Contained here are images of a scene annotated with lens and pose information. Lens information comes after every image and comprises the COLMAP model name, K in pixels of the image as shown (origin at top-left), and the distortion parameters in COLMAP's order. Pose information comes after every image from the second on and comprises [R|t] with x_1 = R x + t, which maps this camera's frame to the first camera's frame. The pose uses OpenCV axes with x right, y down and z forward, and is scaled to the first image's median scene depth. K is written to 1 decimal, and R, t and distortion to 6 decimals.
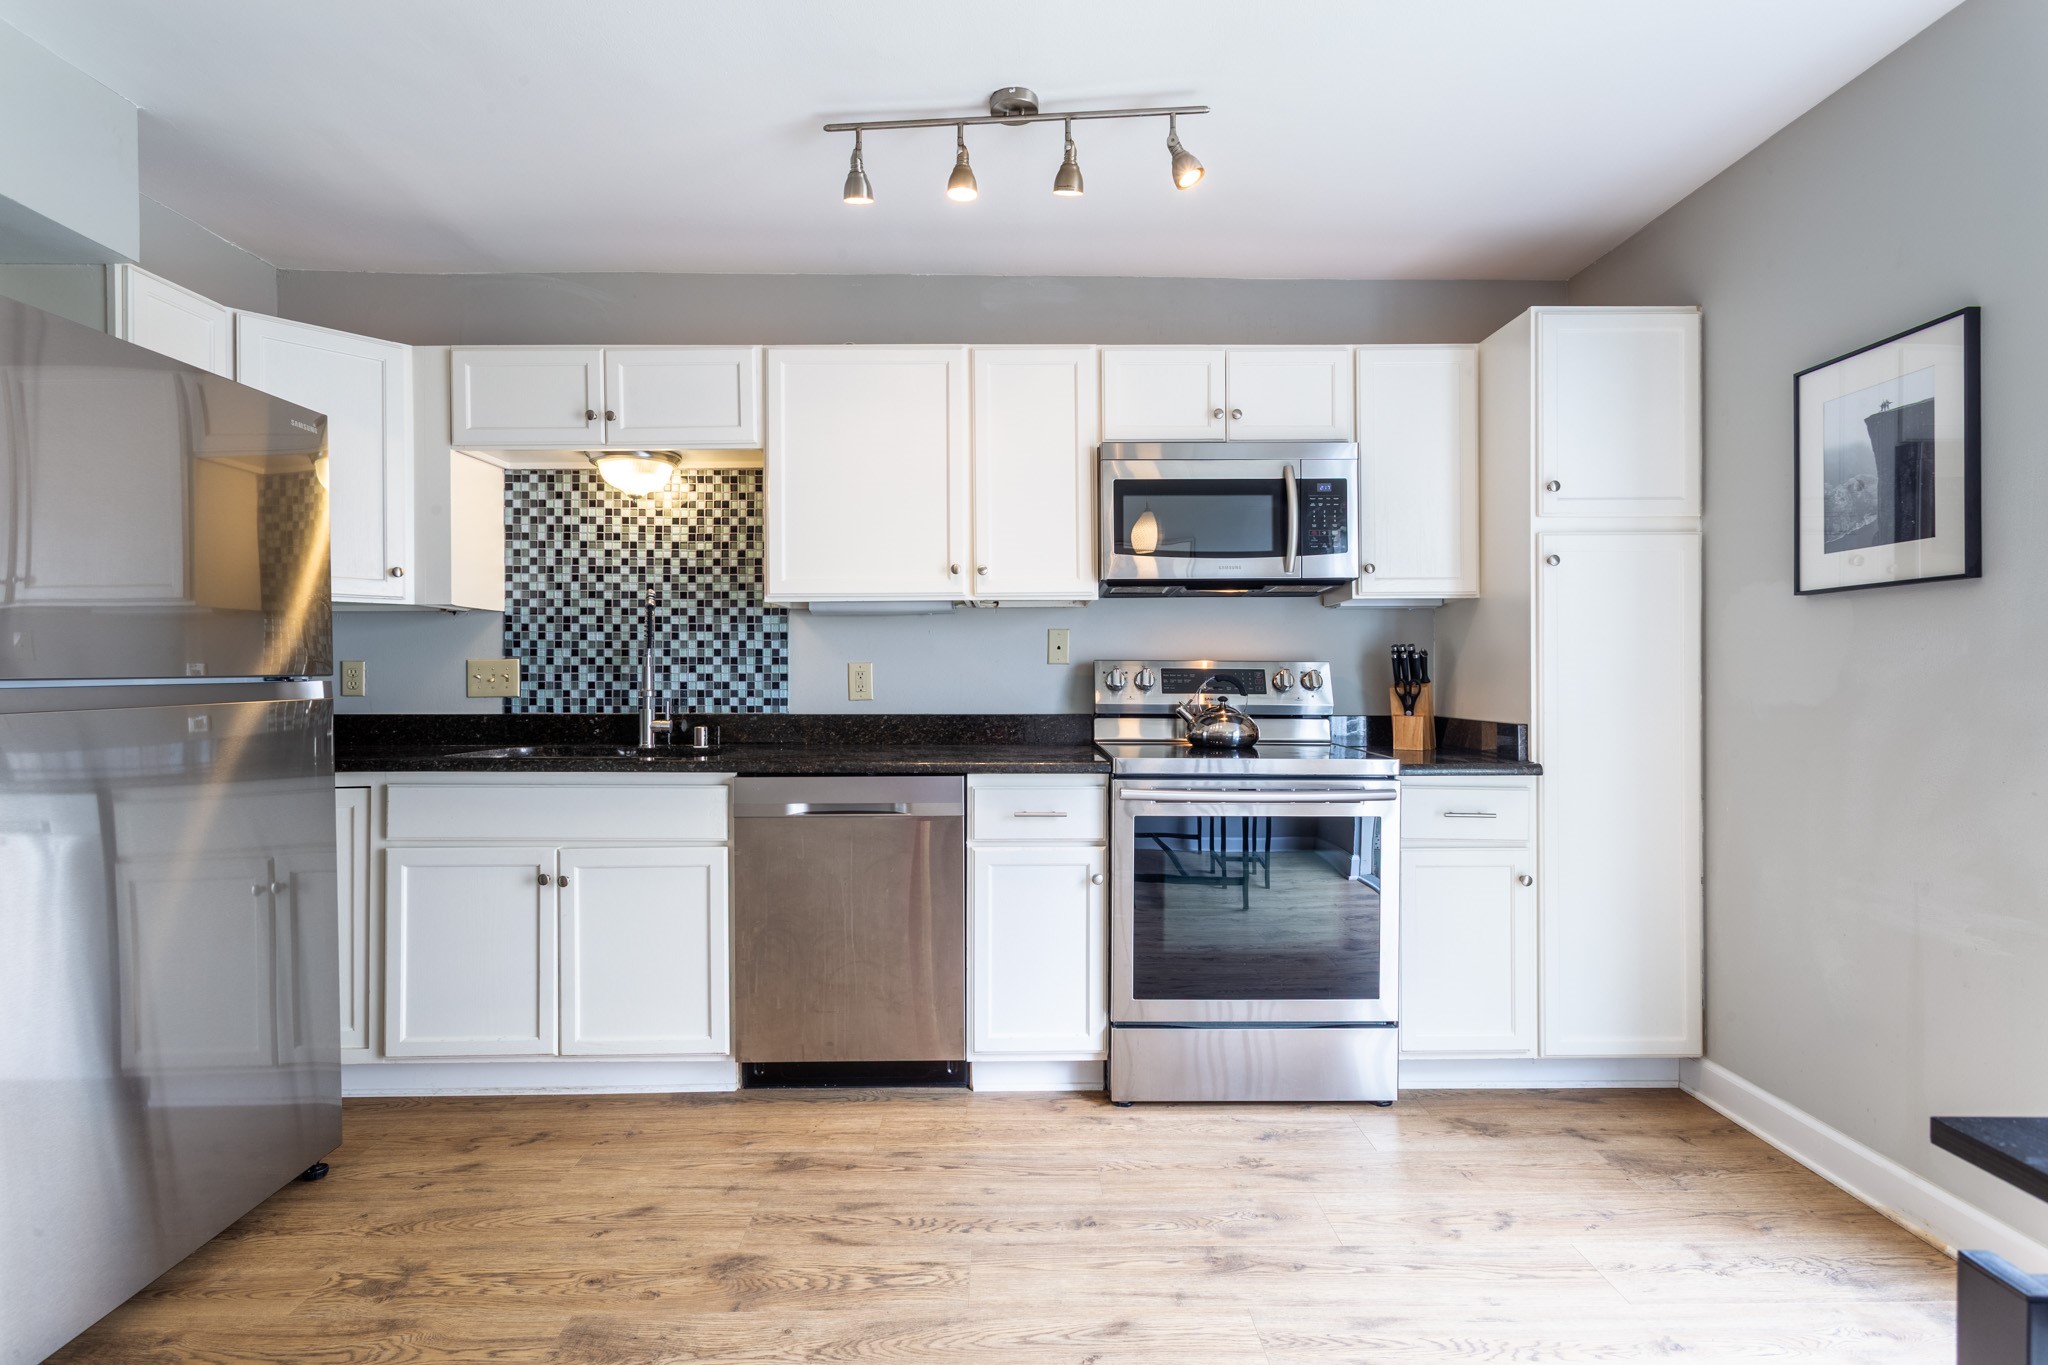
lens RADIAL K [[977.3, 0, 1025.0], [0, 977.3, 673.4], [0, 0, 1]] dist [-0.003846, 0.006191]
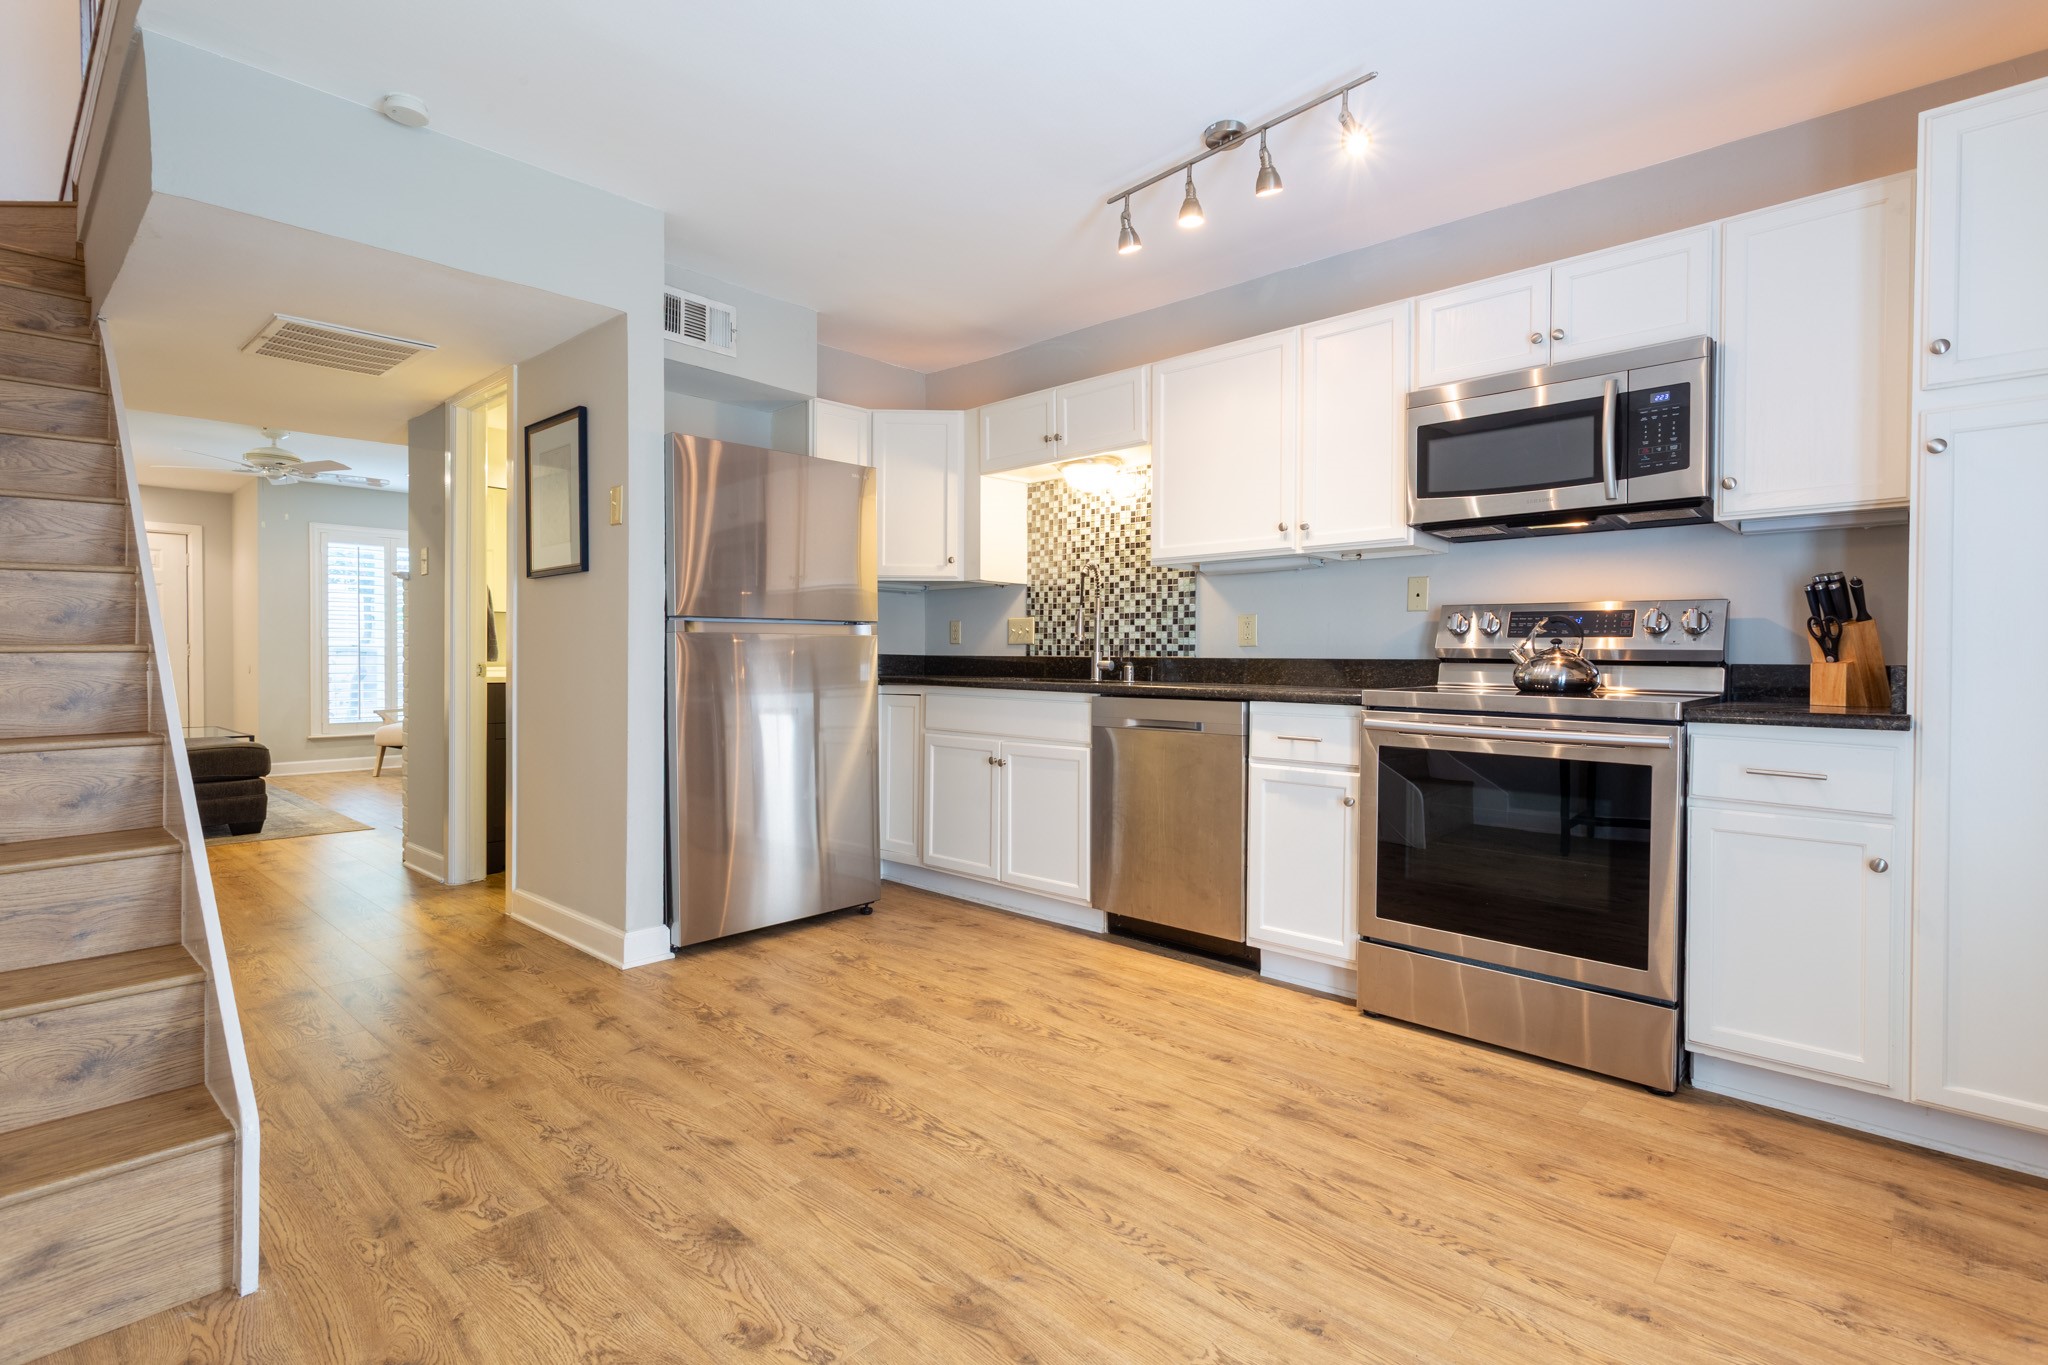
lens RADIAL K [[977.3, 0, 1025.0], [0, 977.3, 673.4], [0, 0, 1]] dist [-0.003846, 0.006191]
pose [[0.718393, 0.018168, -0.695400, 0.502173], [-0.008294, 0.999812, 0.017552, 0.045755], [0.695588, -0.006841, 0.718408, -0.027075]]
